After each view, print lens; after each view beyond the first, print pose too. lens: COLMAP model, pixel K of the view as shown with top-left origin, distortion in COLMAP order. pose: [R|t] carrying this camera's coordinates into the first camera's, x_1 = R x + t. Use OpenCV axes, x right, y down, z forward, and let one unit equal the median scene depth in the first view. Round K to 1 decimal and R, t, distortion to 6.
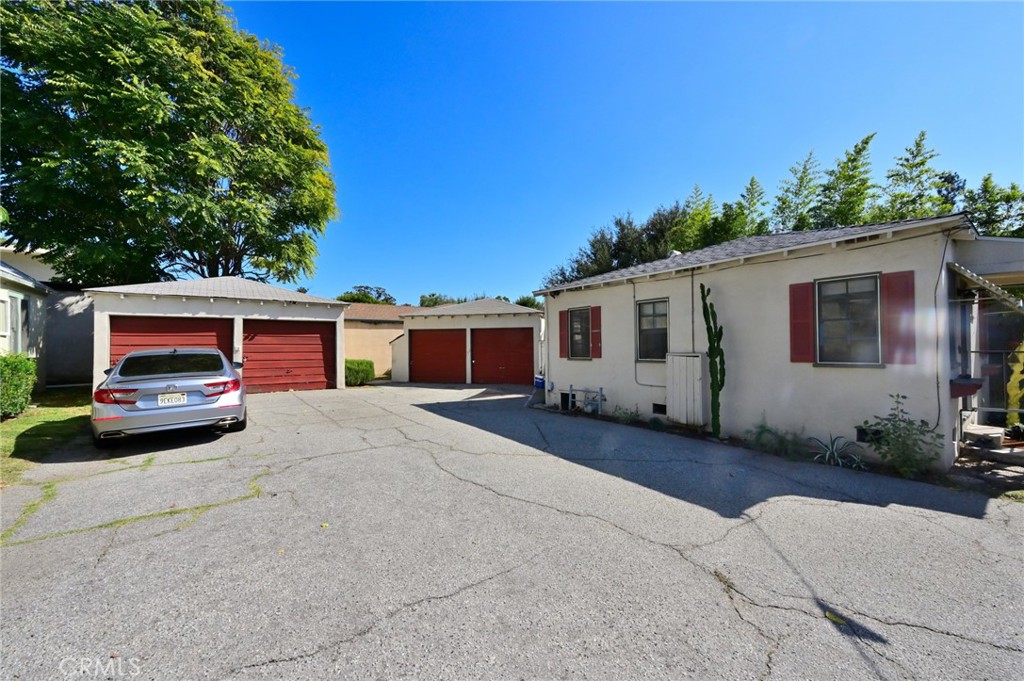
lens RADIAL K [[402.1, 0, 512.0], [0, 402.1, 340.5], [0, 0, 1]] dist [0.000055, 0.000425]
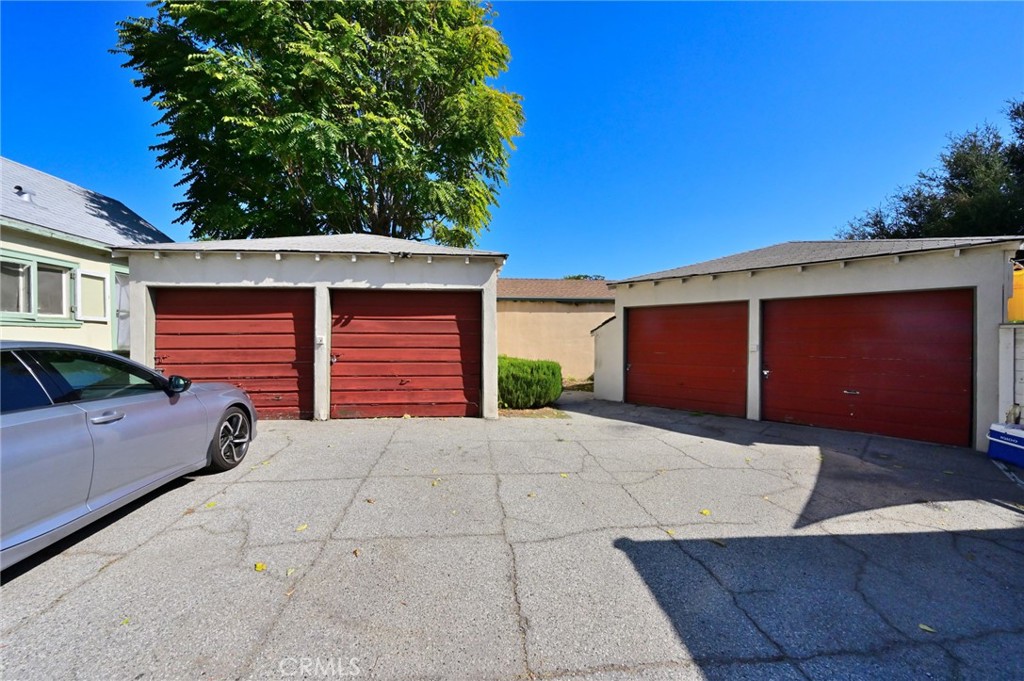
lens RADIAL K [[402.1, 0, 512.0], [0, 402.1, 340.5], [0, 0, 1]] dist [0.000055, 0.000425]
pose [[0.858861, 0.010115, -0.512109, -0.134643], [0.001301, 0.999759, 0.021927, 0.007096], [0.512207, -0.019499, 0.858641, 0.568455]]
